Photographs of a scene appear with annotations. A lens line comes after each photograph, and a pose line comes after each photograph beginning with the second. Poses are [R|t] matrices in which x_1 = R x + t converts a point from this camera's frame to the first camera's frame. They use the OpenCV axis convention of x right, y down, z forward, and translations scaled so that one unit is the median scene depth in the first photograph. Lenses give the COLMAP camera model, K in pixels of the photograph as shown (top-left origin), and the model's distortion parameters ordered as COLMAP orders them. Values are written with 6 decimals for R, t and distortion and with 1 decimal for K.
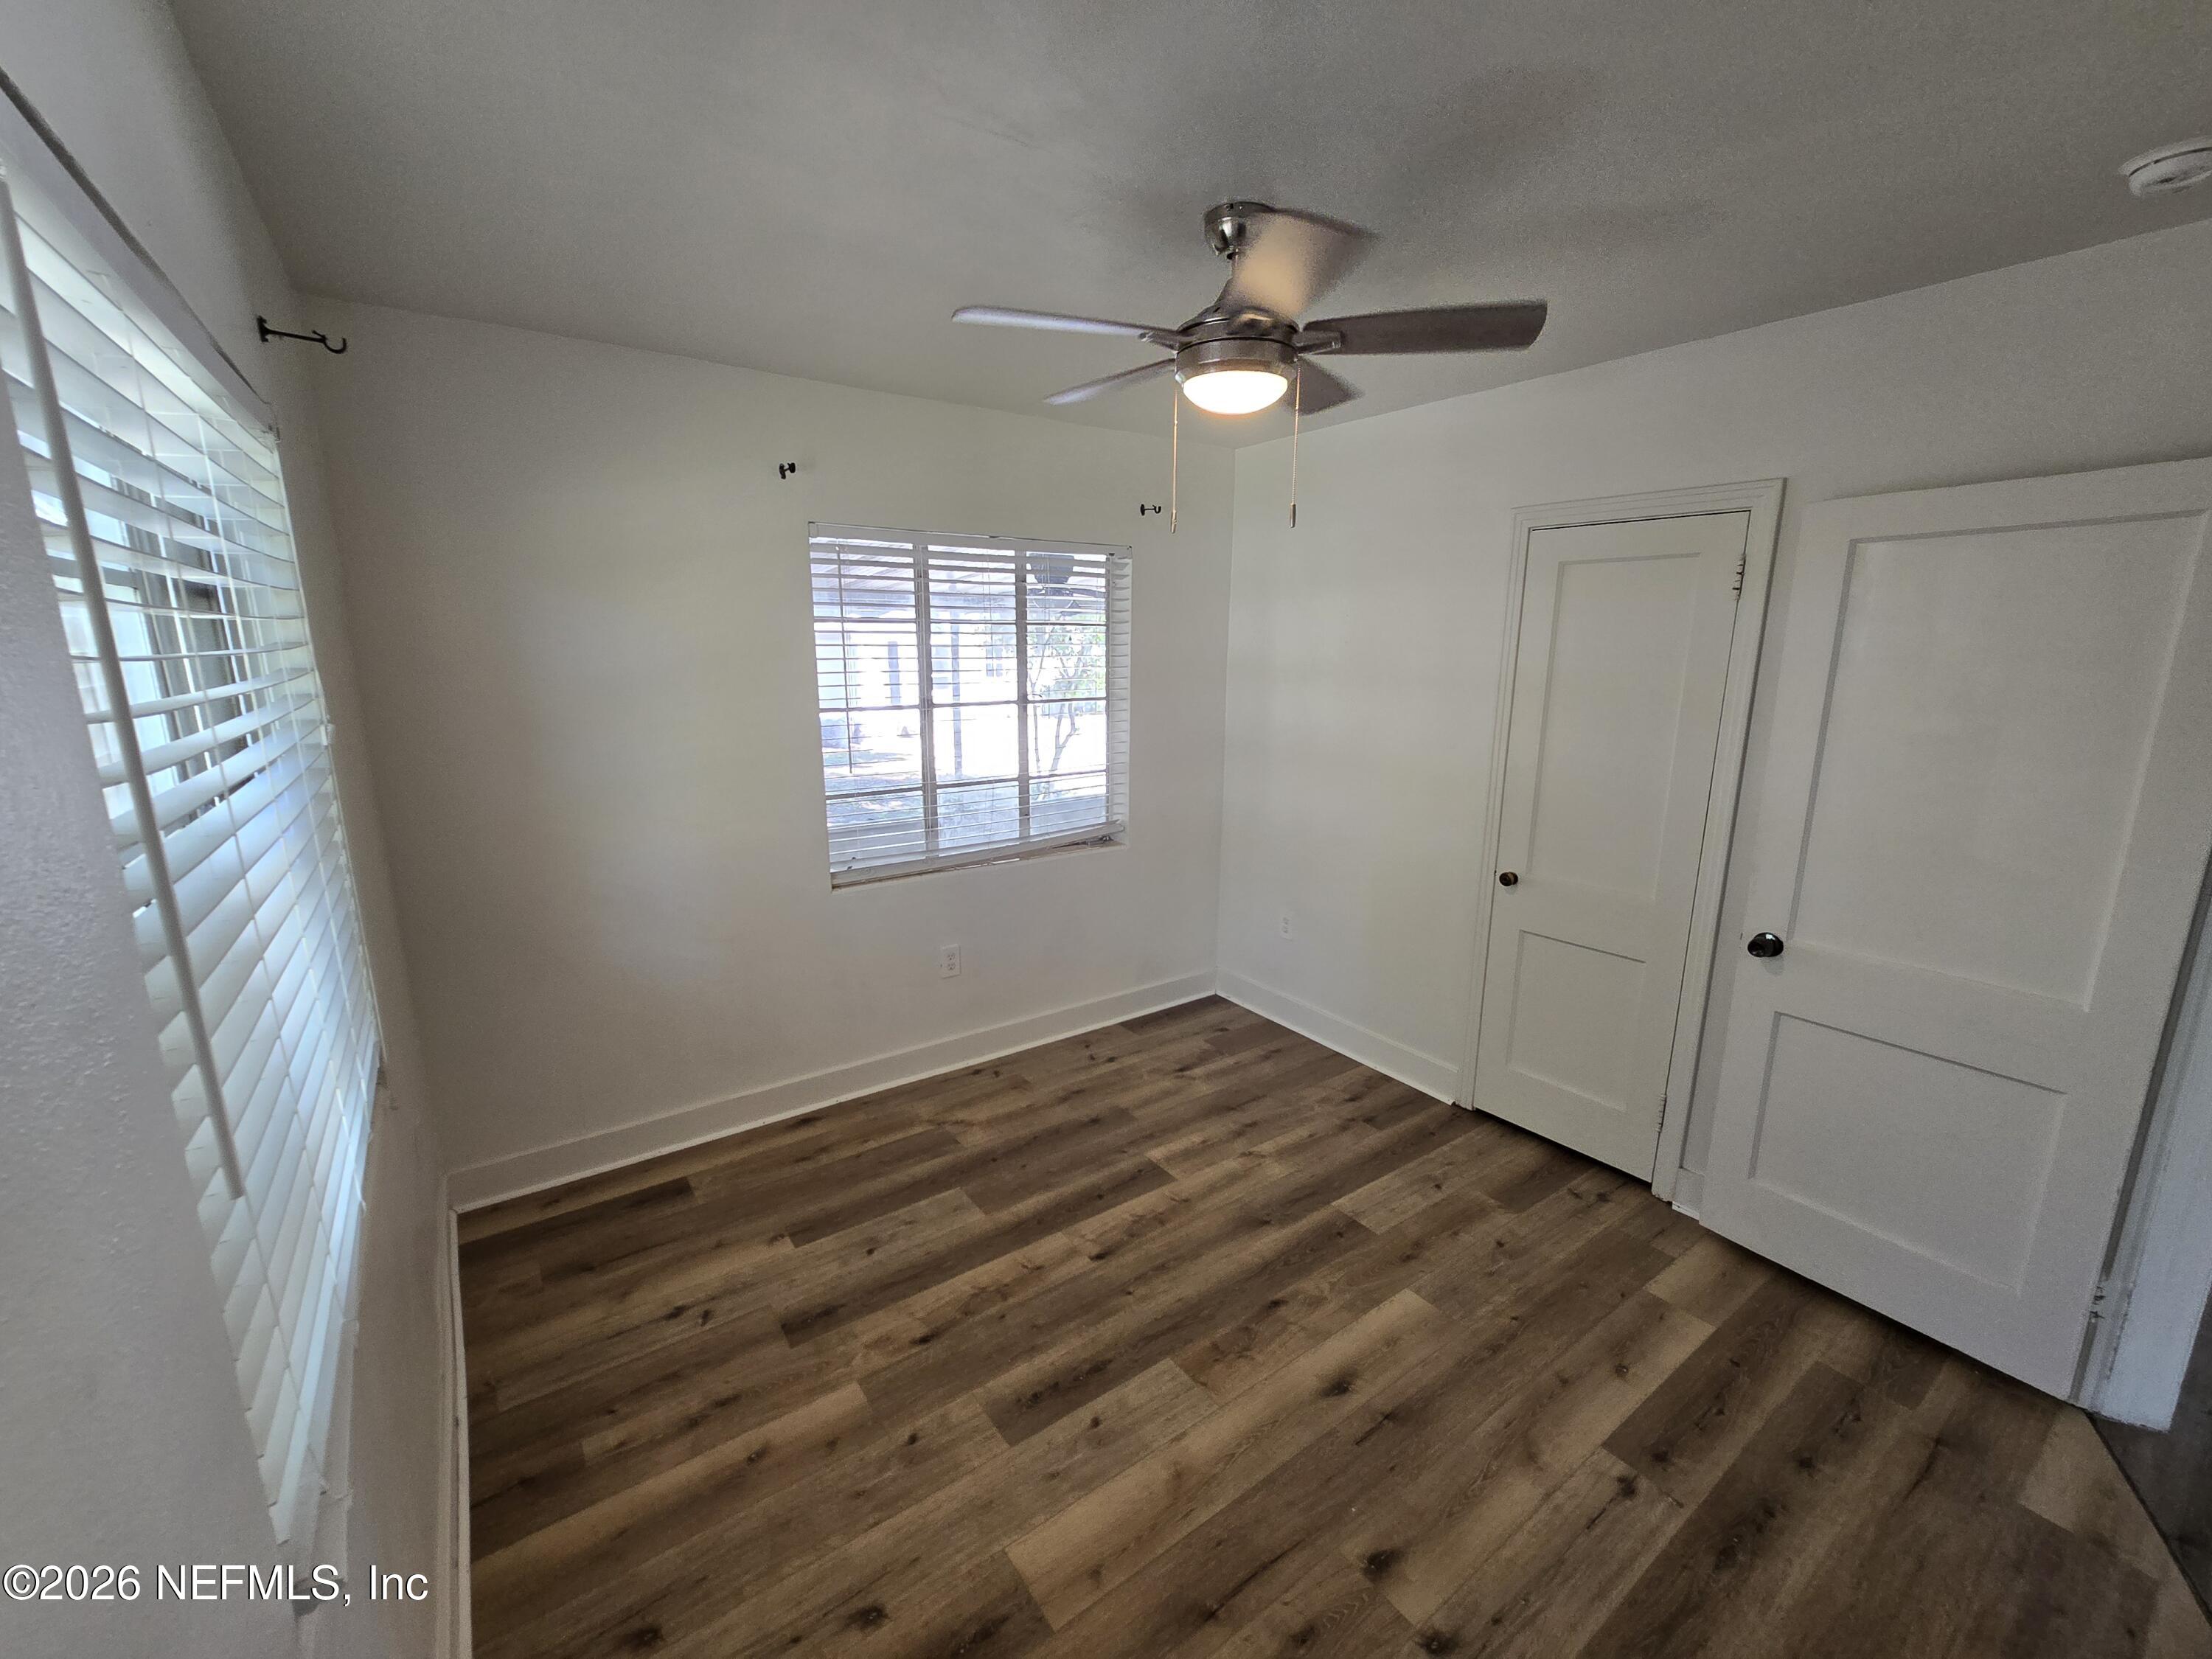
lens RADIAL K [[902.6, 0, 1115.2], [0, 902.6, 826.6], [0, 0, 1]] dist [0.000295, -0.000269]
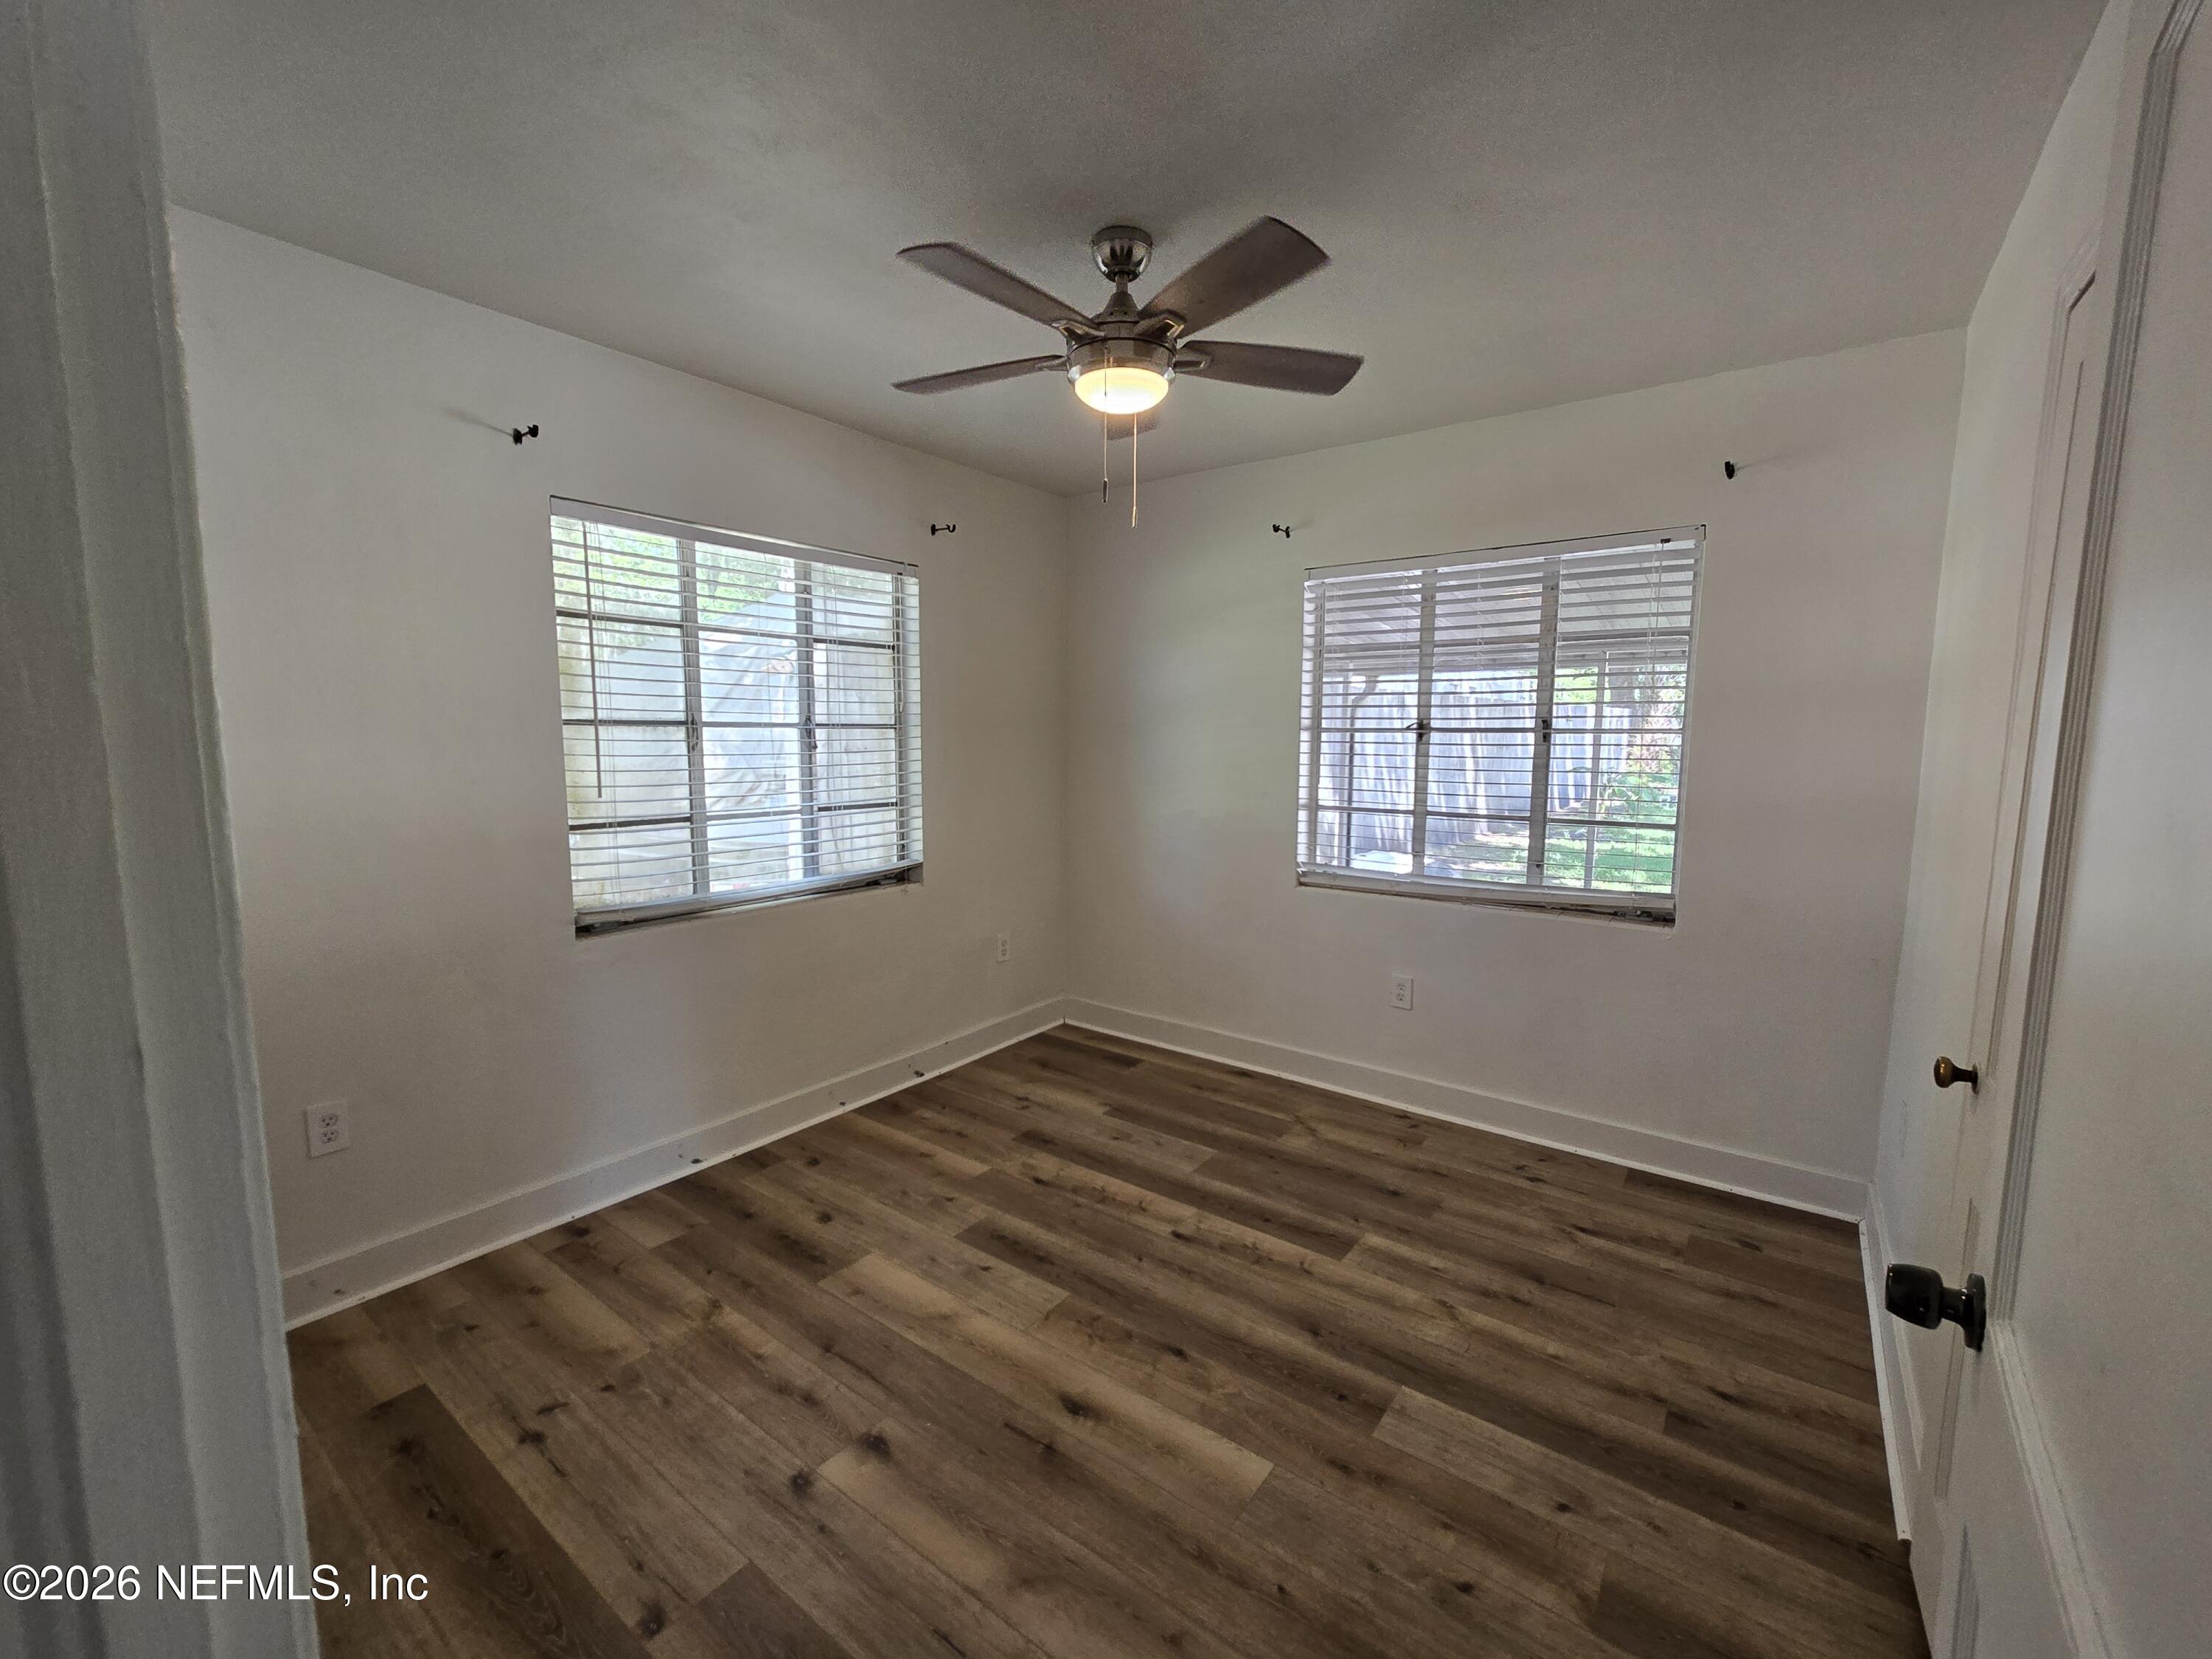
lens RADIAL K [[902.6, 0, 1114.6], [0, 902.6, 839.5], [0, 0, 1]] dist [0.000295, -0.000269]
pose [[0.308373, 0.108374, -0.945072, 0.828612], [-0.196132, 0.979387, 0.048312, 0.004492], [0.930827, 0.170460, 0.323272, 0.501524]]
